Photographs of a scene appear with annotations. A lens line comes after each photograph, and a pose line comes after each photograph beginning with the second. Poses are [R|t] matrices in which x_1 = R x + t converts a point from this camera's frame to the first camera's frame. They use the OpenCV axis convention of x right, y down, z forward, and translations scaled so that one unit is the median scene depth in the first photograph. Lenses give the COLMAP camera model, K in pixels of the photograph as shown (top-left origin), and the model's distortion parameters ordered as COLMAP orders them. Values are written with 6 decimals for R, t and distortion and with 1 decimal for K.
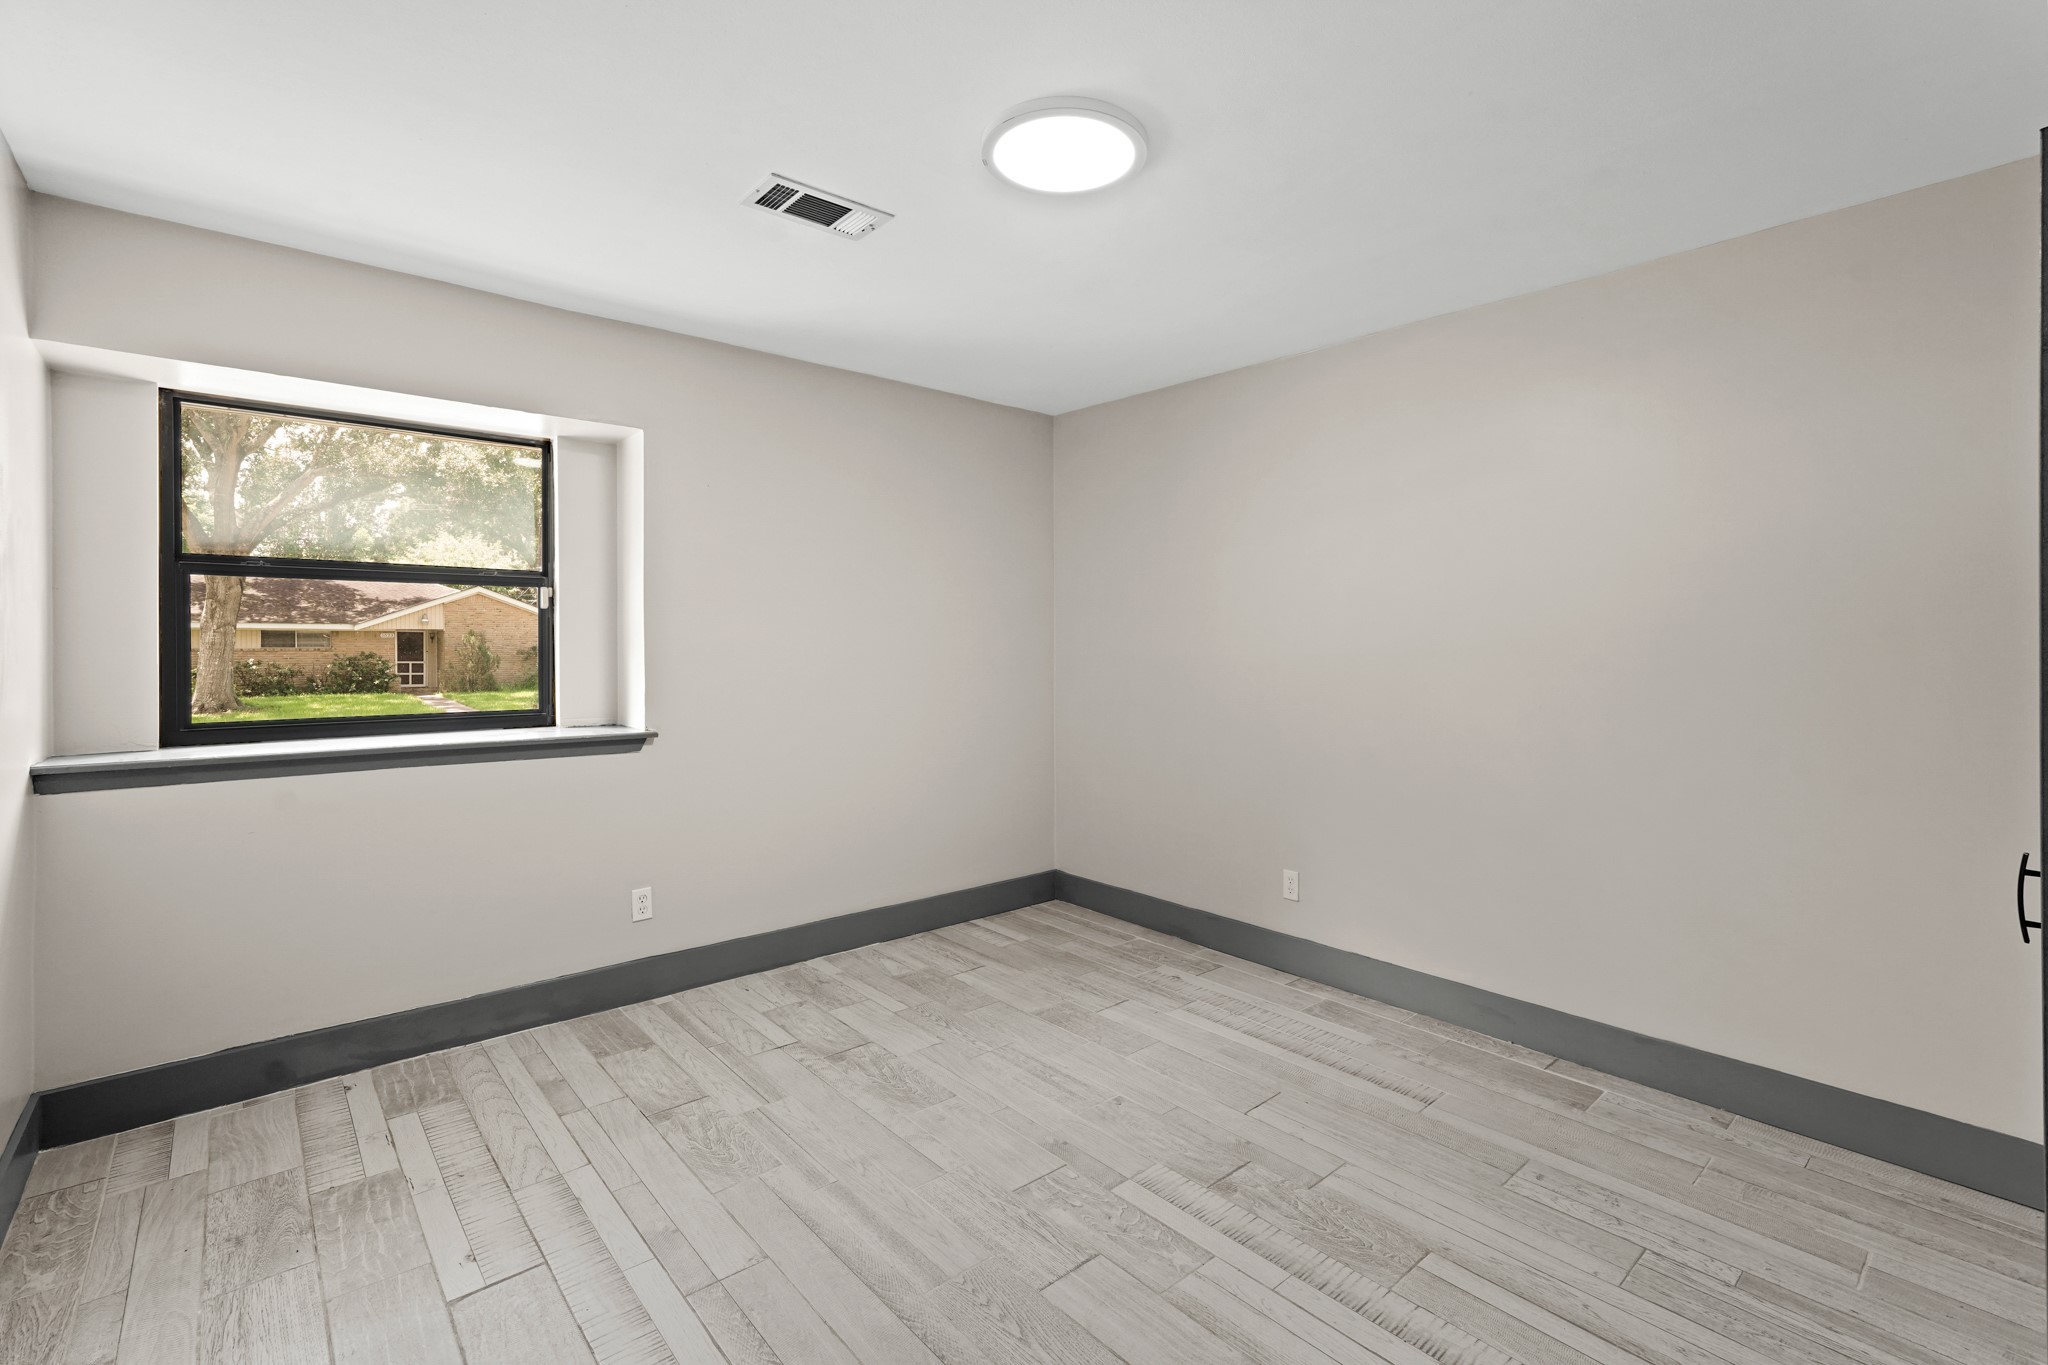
lens RADIAL K [[902.6, 0, 1018.6], [0, 902.6, 658.1], [0, 0, 1]] dist [-0.014127, 0.000248]
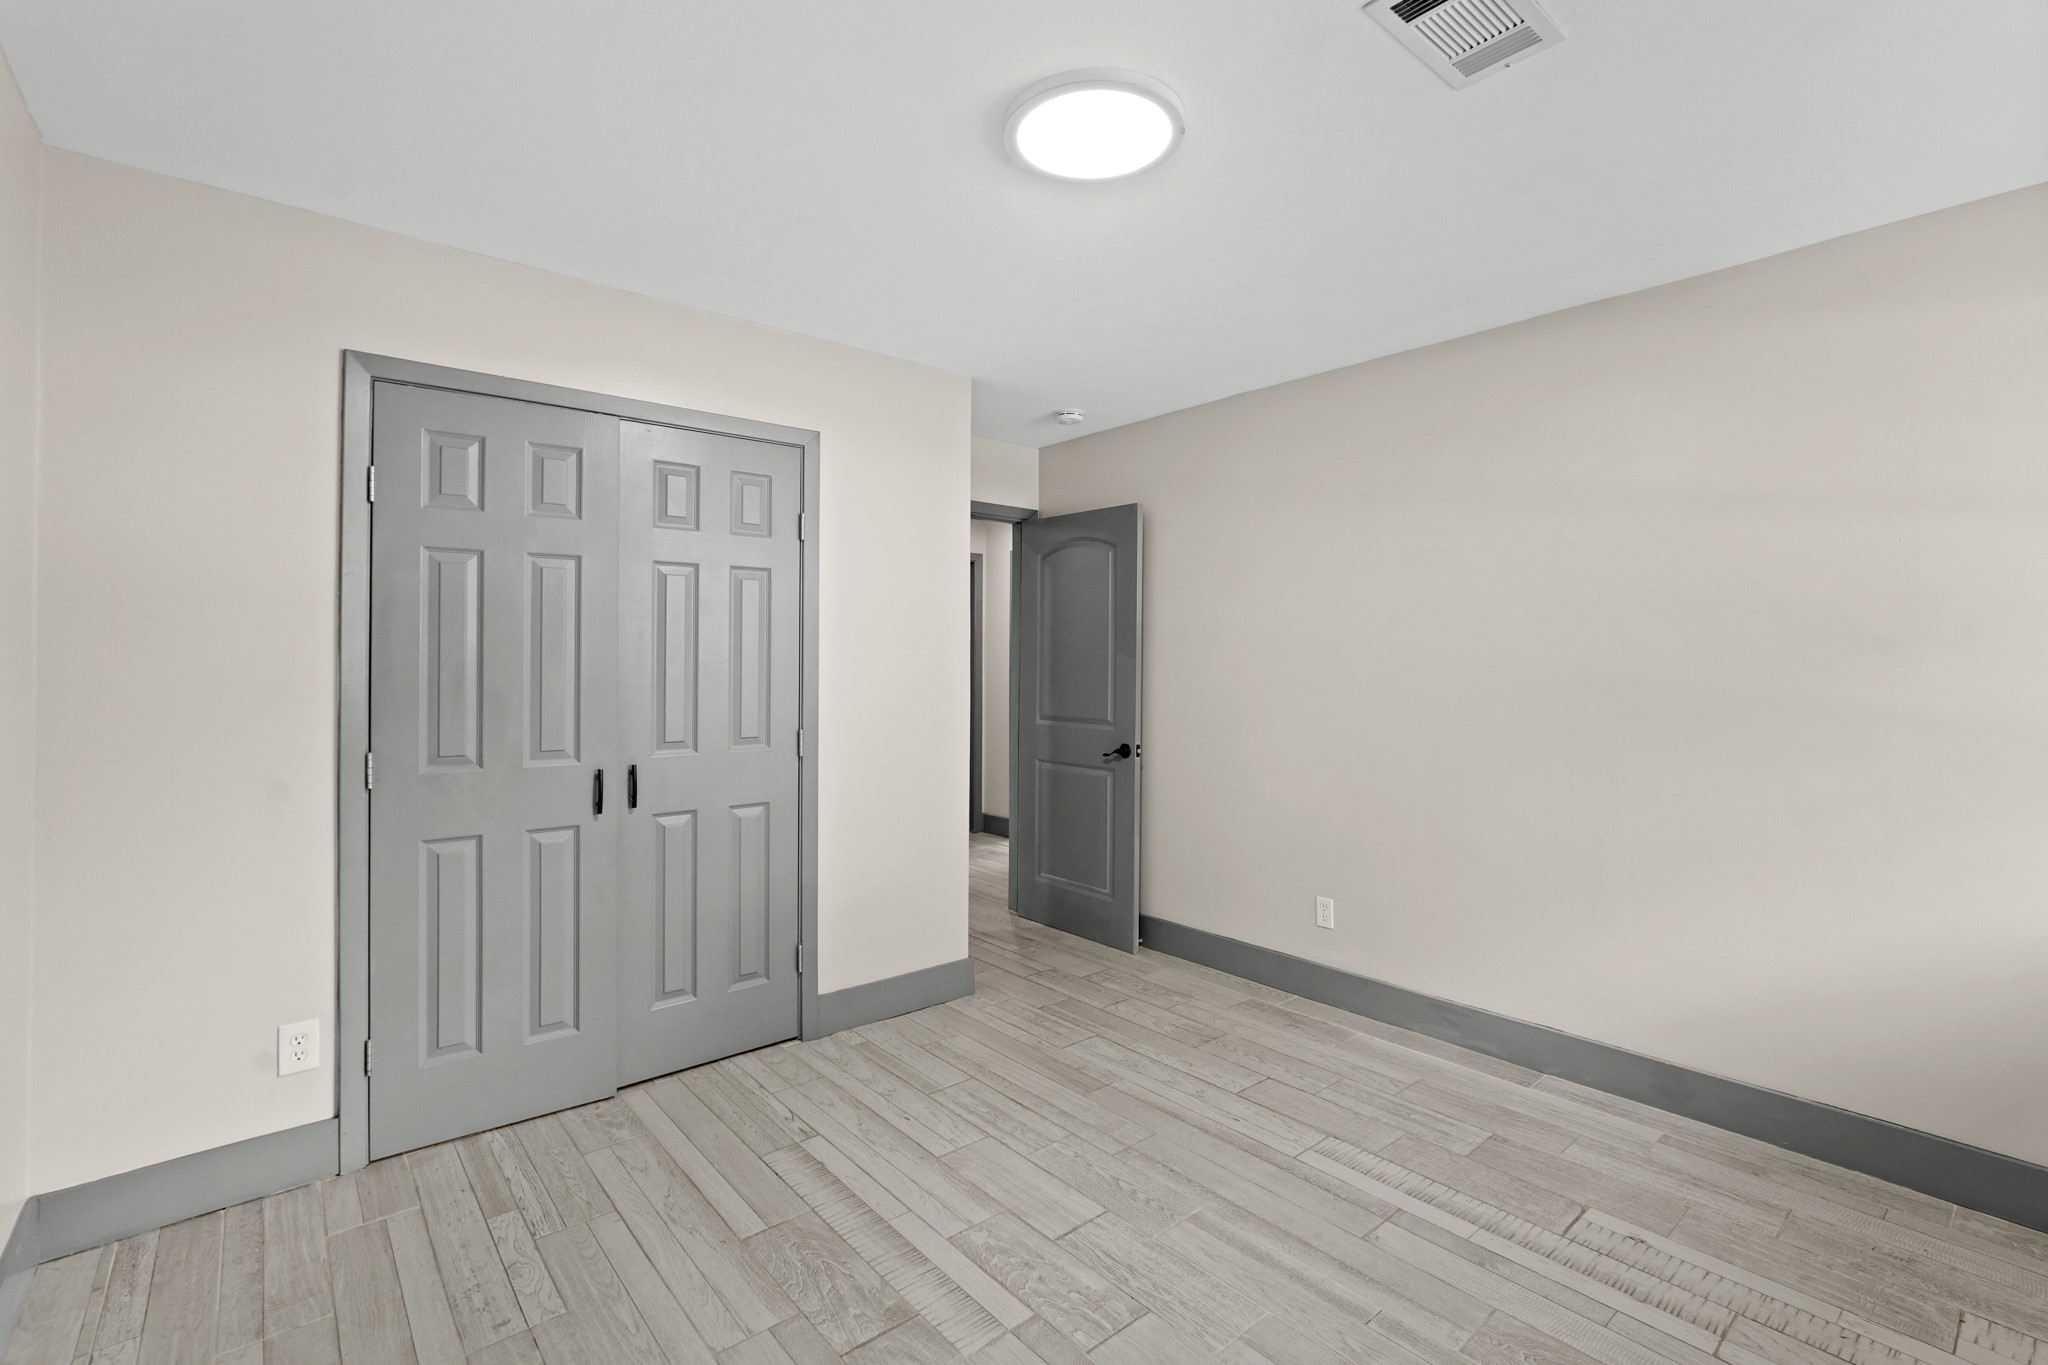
lens RADIAL K [[908.7, 0, 1032.0], [0, 908.7, 669.2], [0, 0, 1]] dist [-0.016132, 0.008524]
pose [[-0.999972, -0.004204, -0.006217, 0.122361], [-0.004335, 0.999767, 0.021165, -0.034875], [0.006127, 0.021191, -0.999757, 1.998279]]
